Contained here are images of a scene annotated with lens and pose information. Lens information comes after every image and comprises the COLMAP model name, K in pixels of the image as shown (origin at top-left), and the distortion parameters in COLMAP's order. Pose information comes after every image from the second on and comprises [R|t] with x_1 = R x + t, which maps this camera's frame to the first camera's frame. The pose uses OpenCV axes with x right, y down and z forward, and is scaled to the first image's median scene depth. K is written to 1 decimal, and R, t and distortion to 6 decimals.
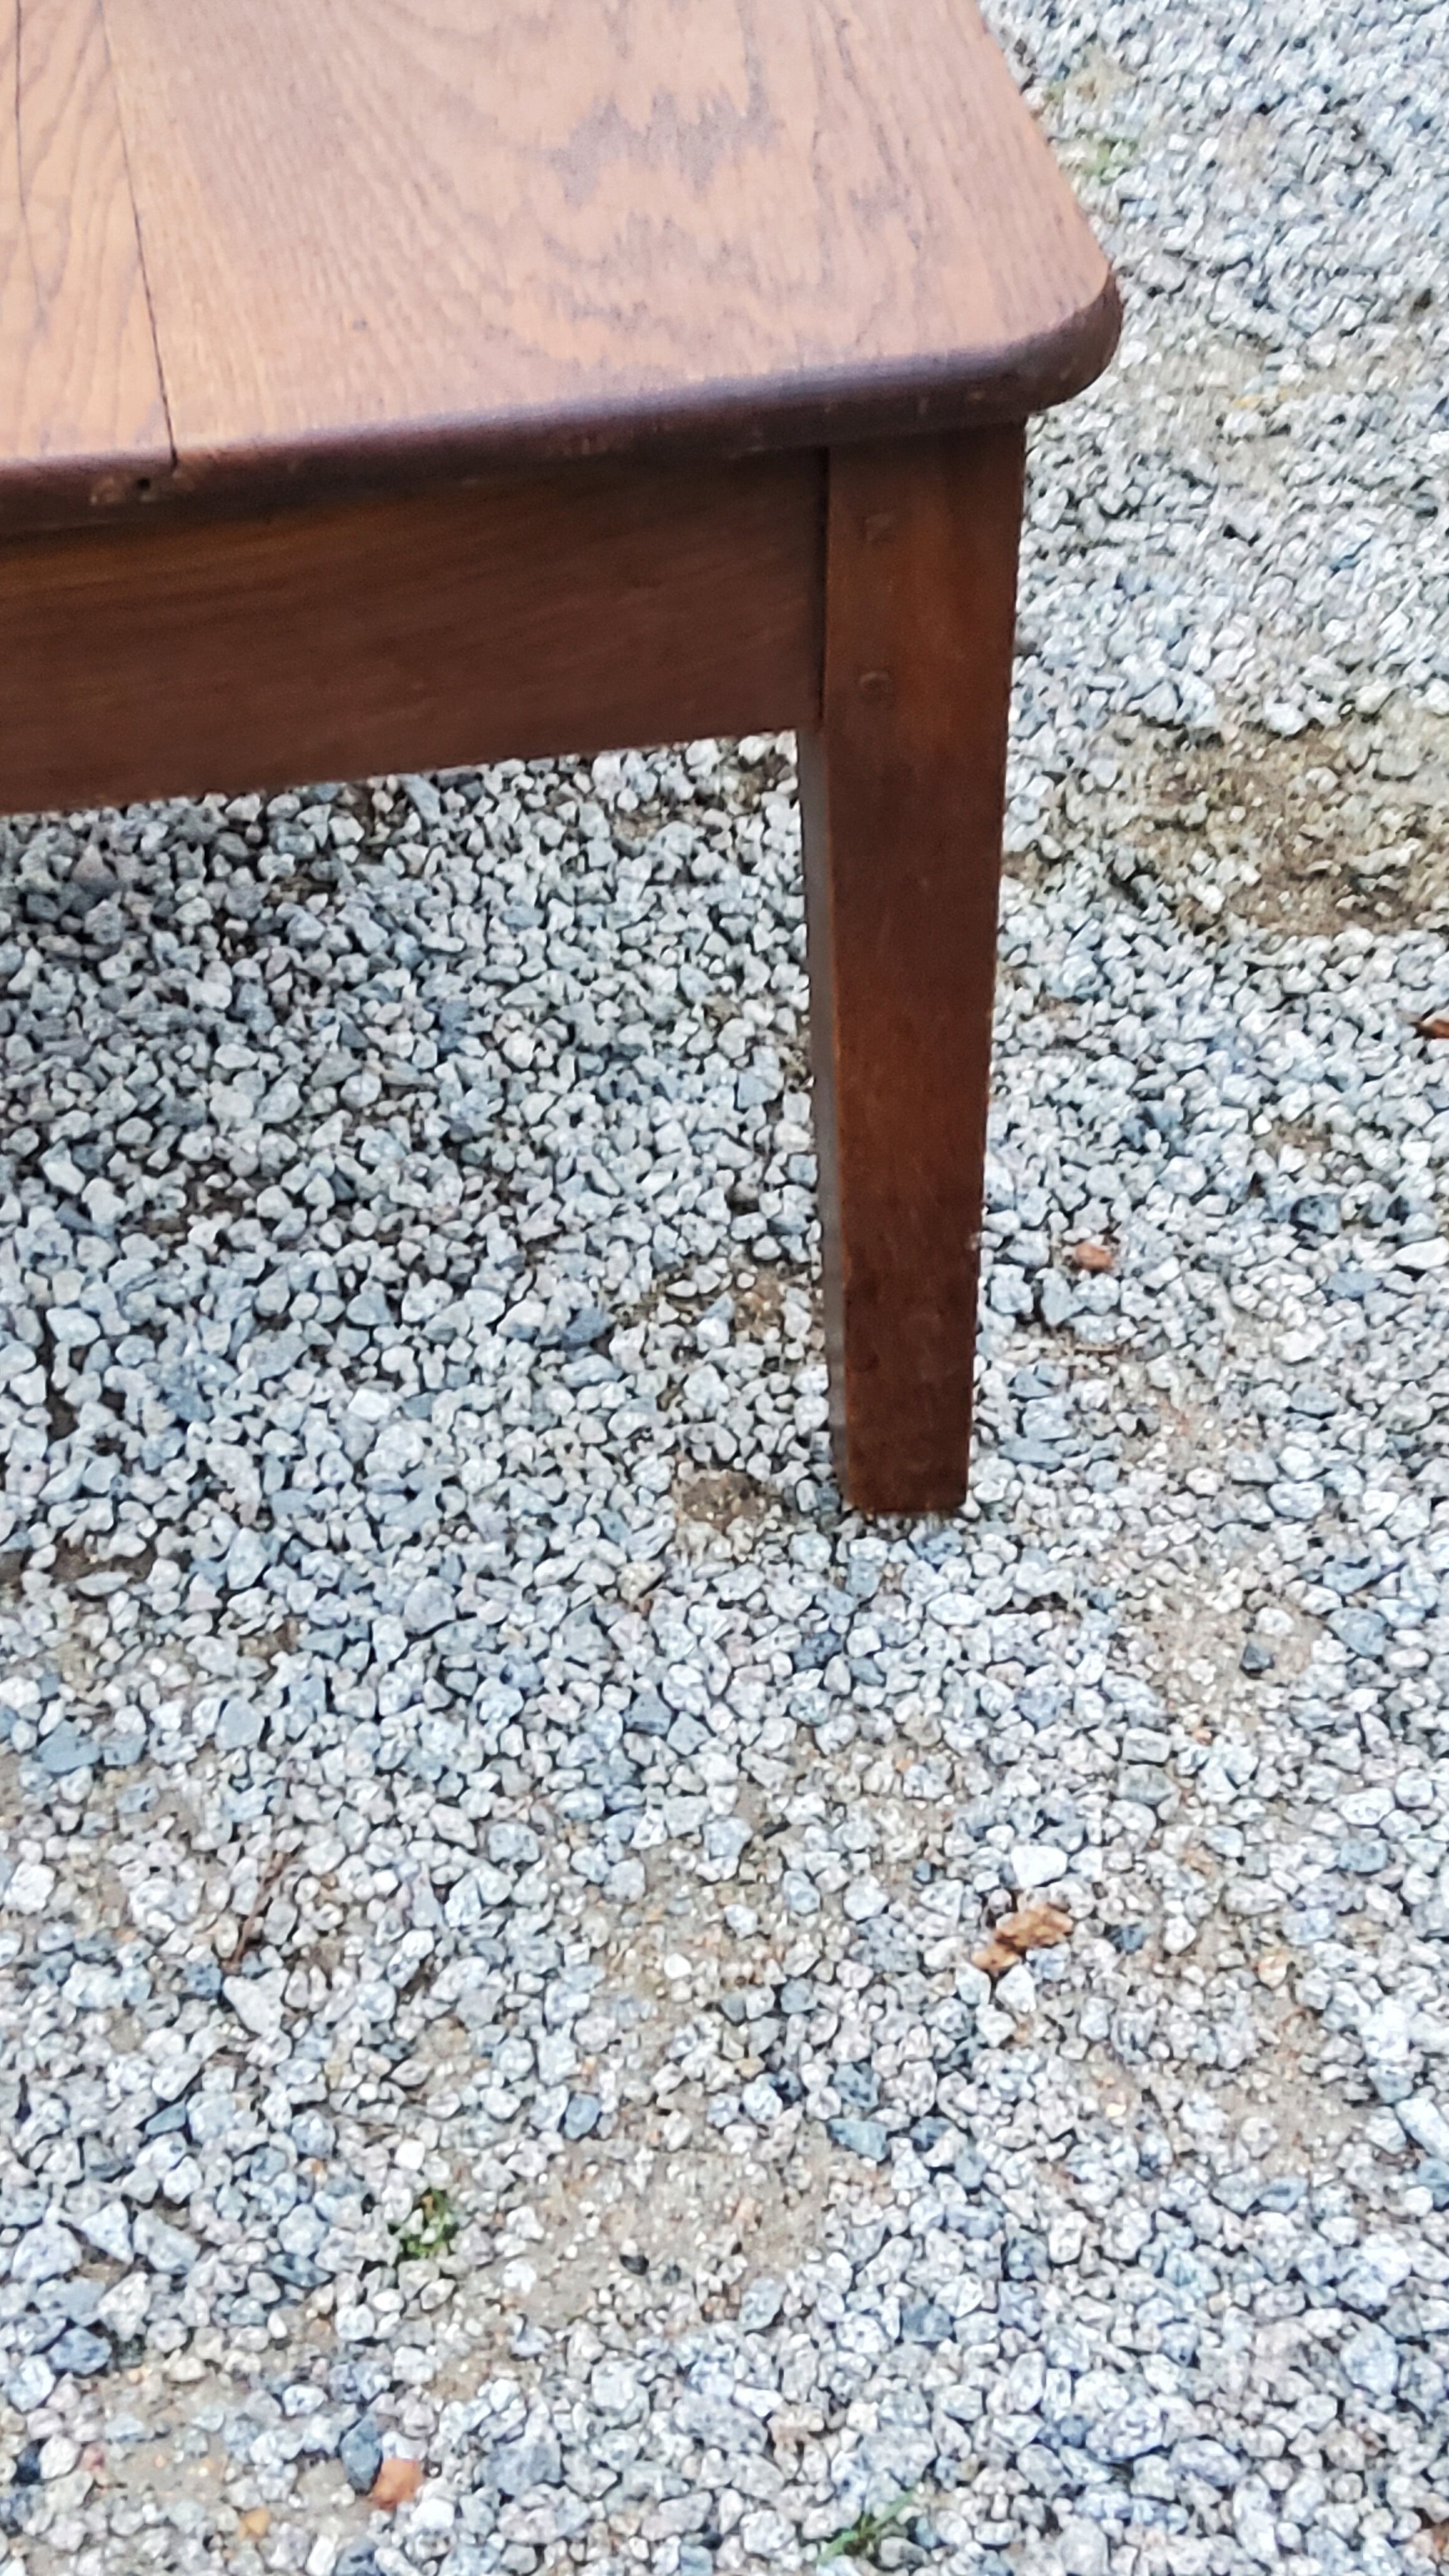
lens RADIAL K [[3847.3, 0, 754.3], [0, 3847.3, 1284.9], [0, 0, 1]] dist [0.189835, -0.549718]
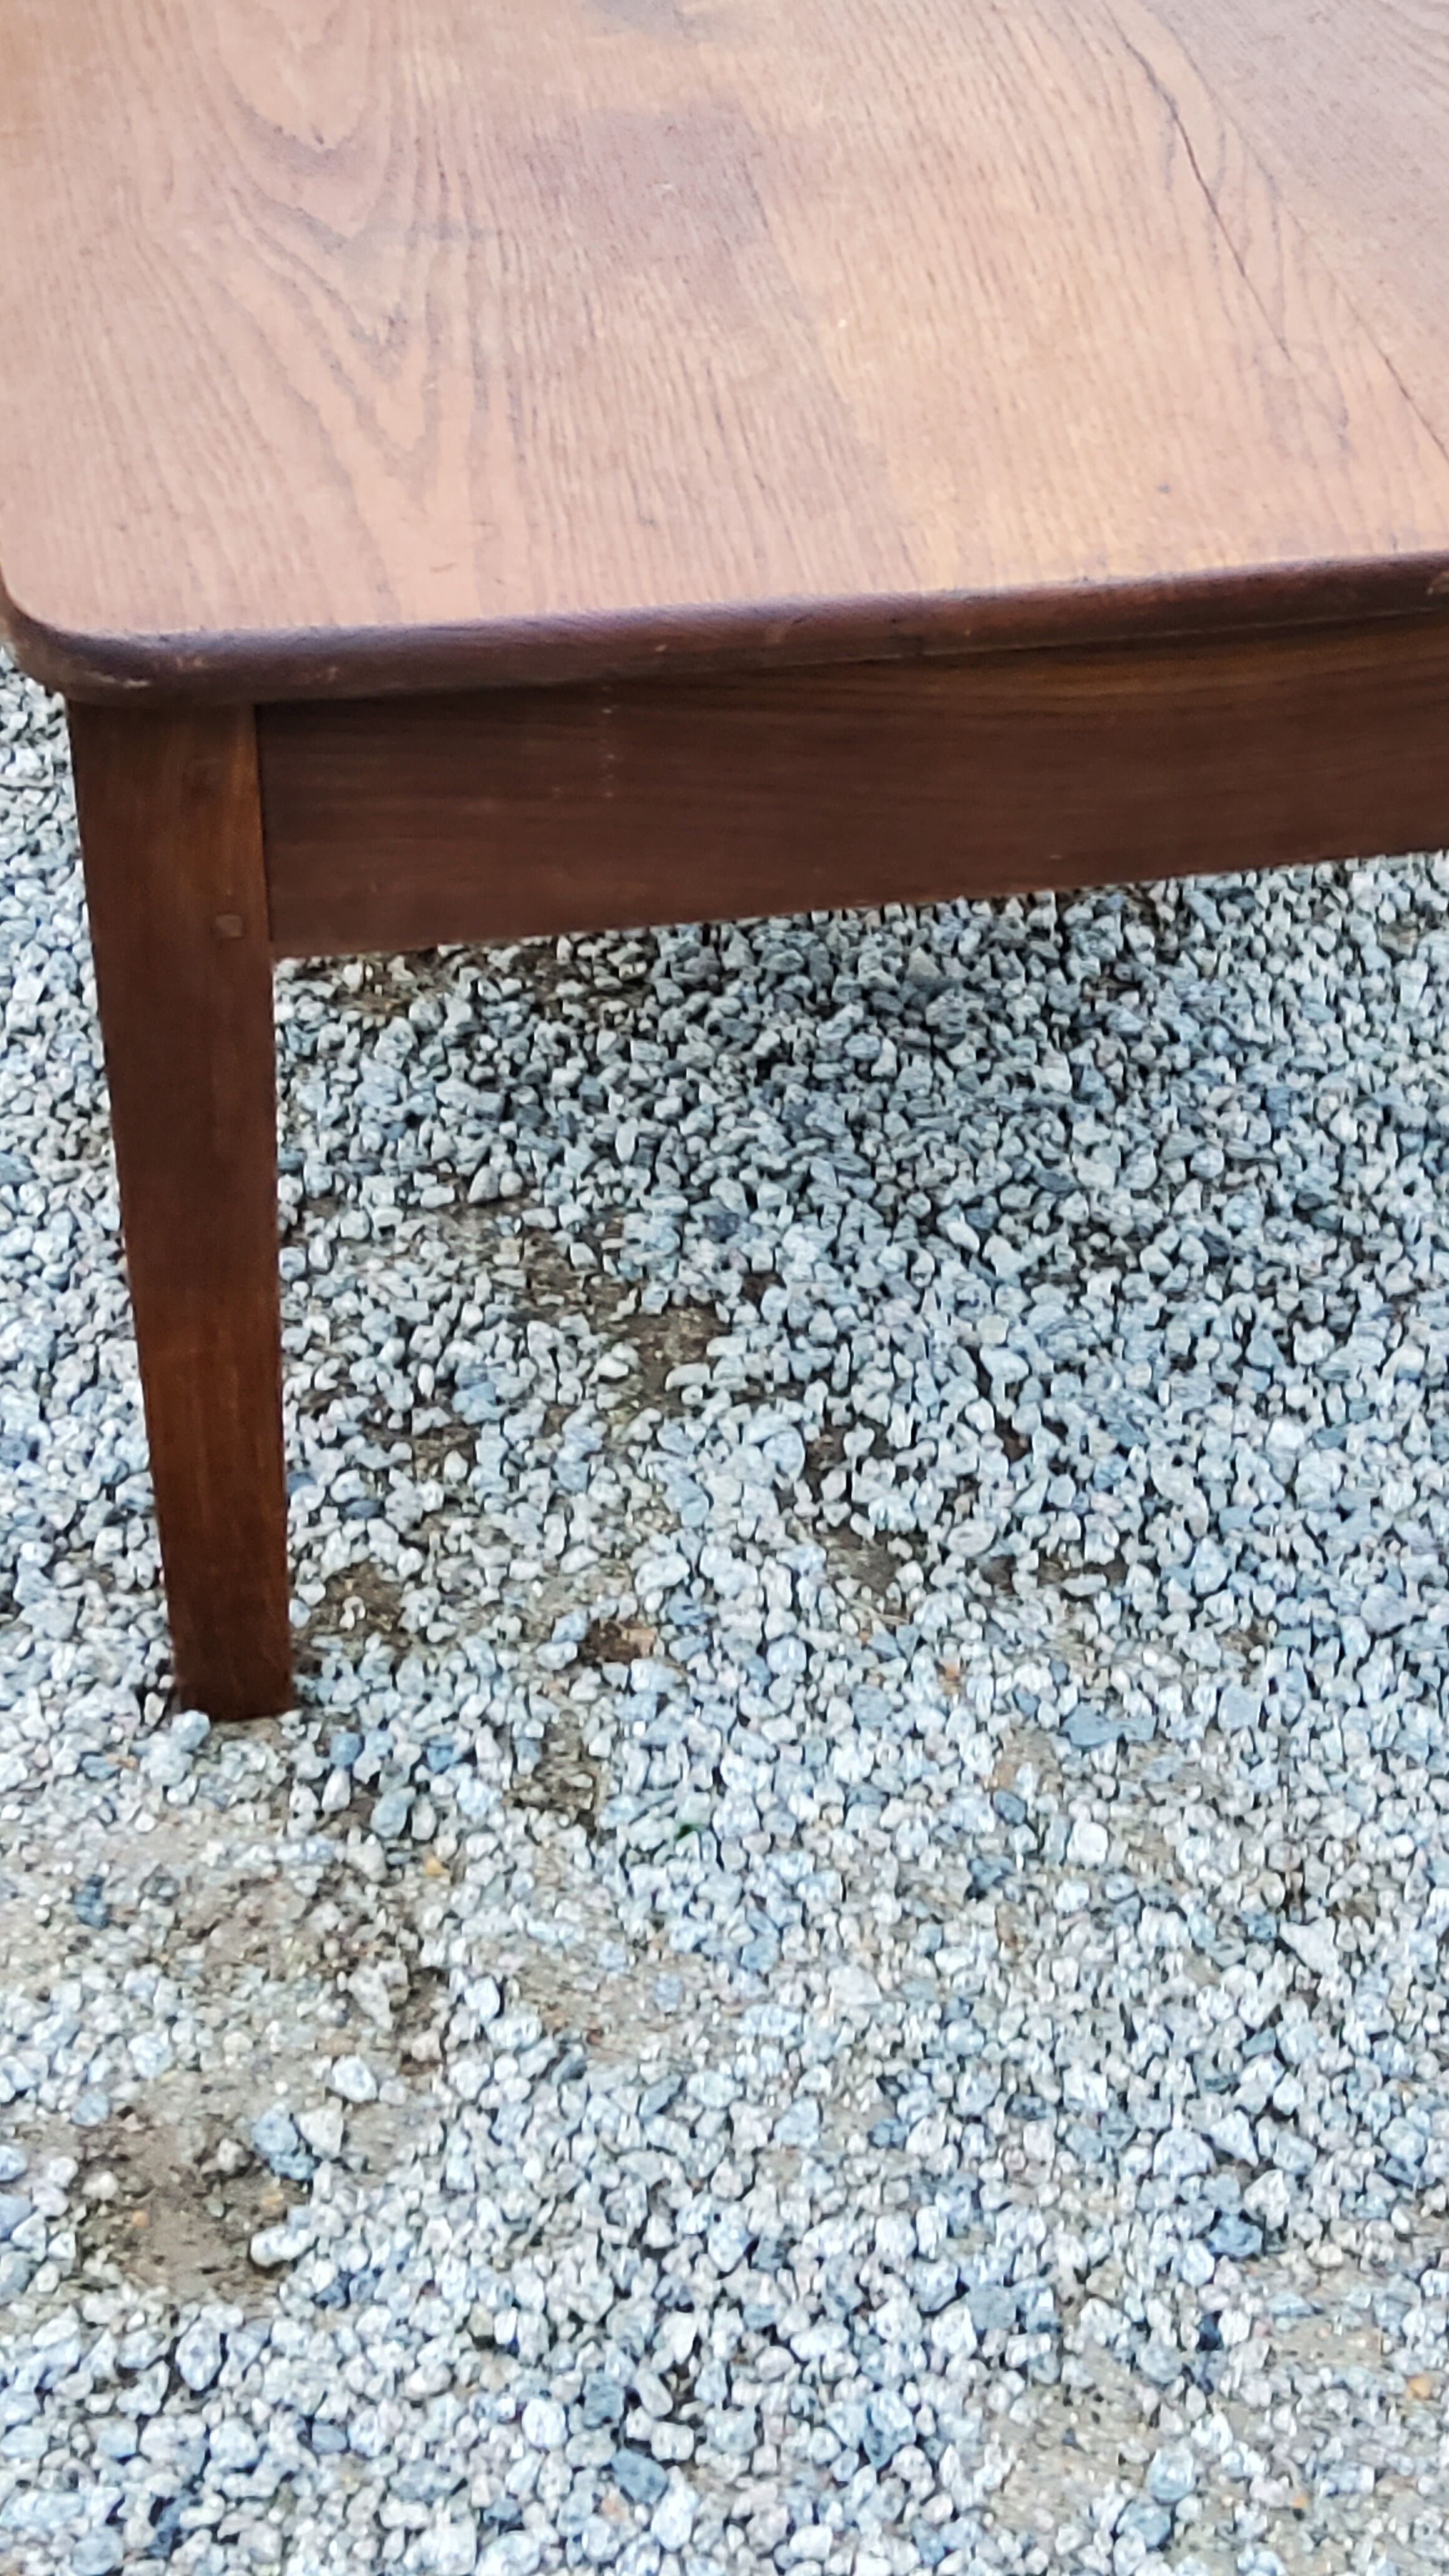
lens RADIAL K [[3847.3, 0, 754.3], [0, 3847.3, 1284.9], [0, 0, 1]] dist [0.189835, -0.549718]
pose [[0.999918, 0.010285, 0.007584, -0.252690], [-0.009850, 0.998419, -0.055349, 0.049175], [-0.008141, 0.055269, 0.998438, -0.104506]]
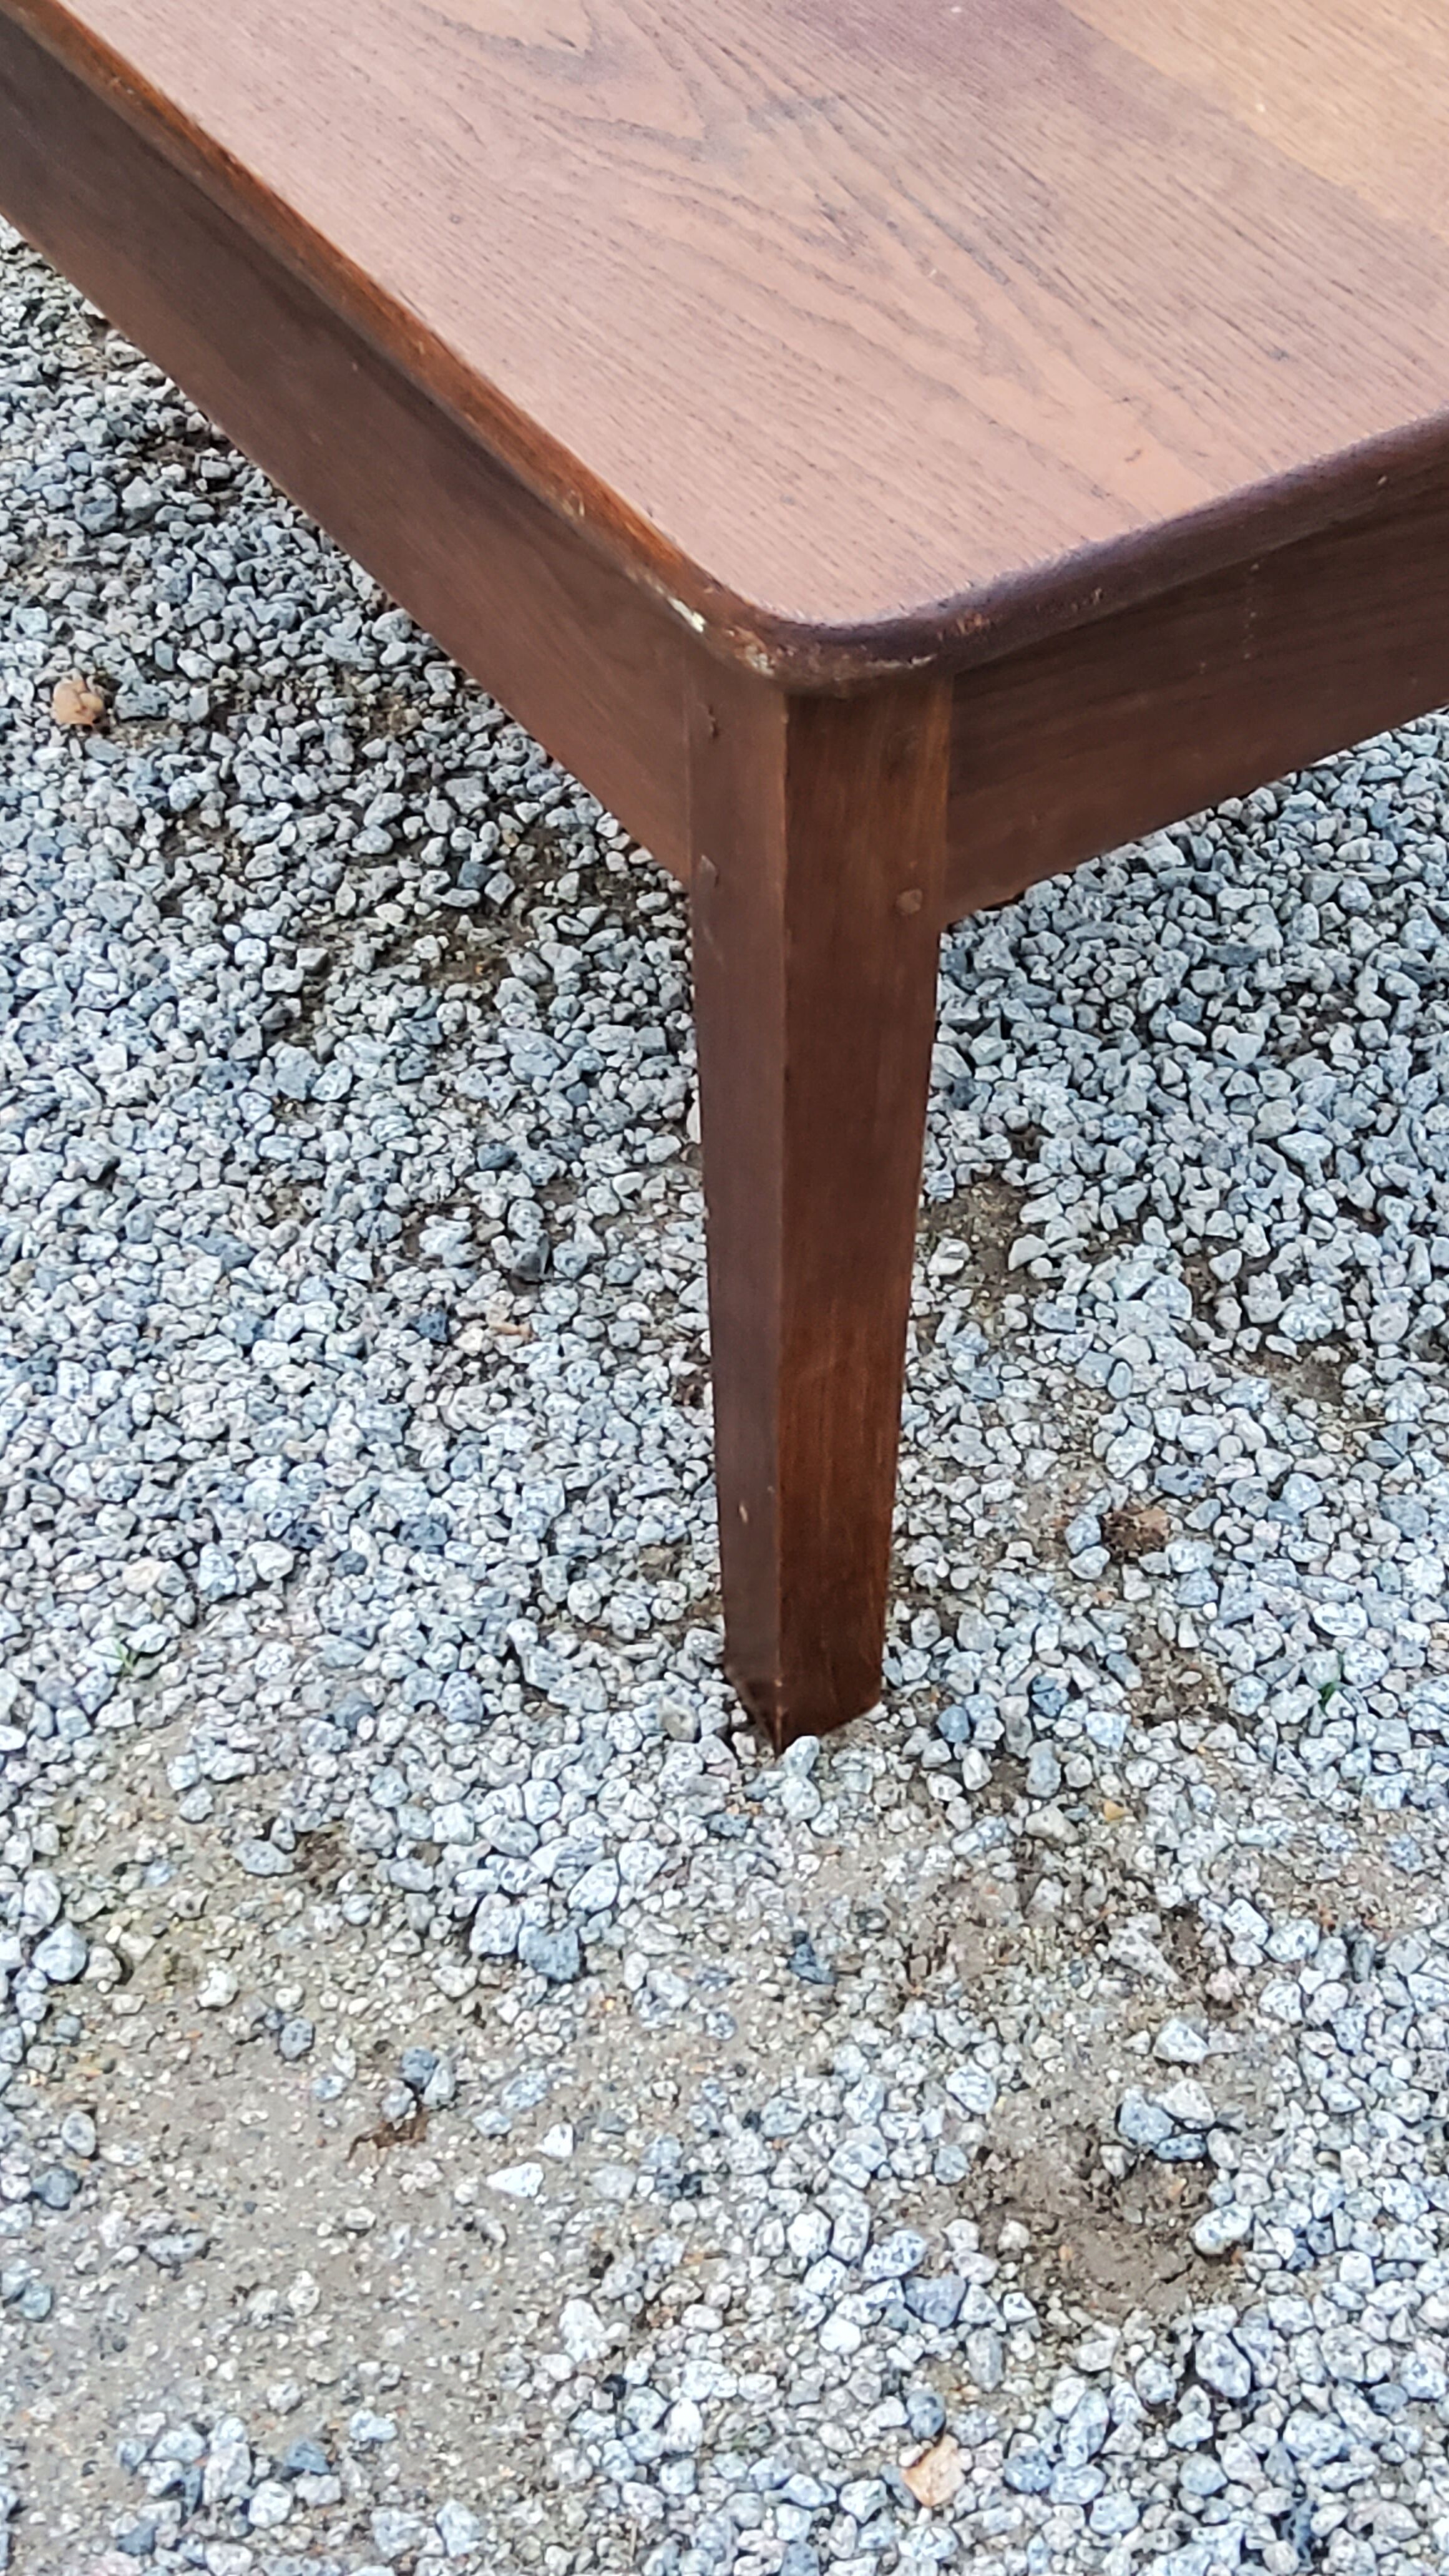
lens RADIAL K [[3847.3, 0, 754.3], [0, 3847.3, 1284.9], [0, 0, 1]] dist [0.189835, -0.549718]
pose [[0.926007, -0.279854, 0.253363, -0.595964], [0.279708, 0.959357, 0.037370, -0.035303], [-0.253524, 0.036263, 0.966649, -0.006595]]
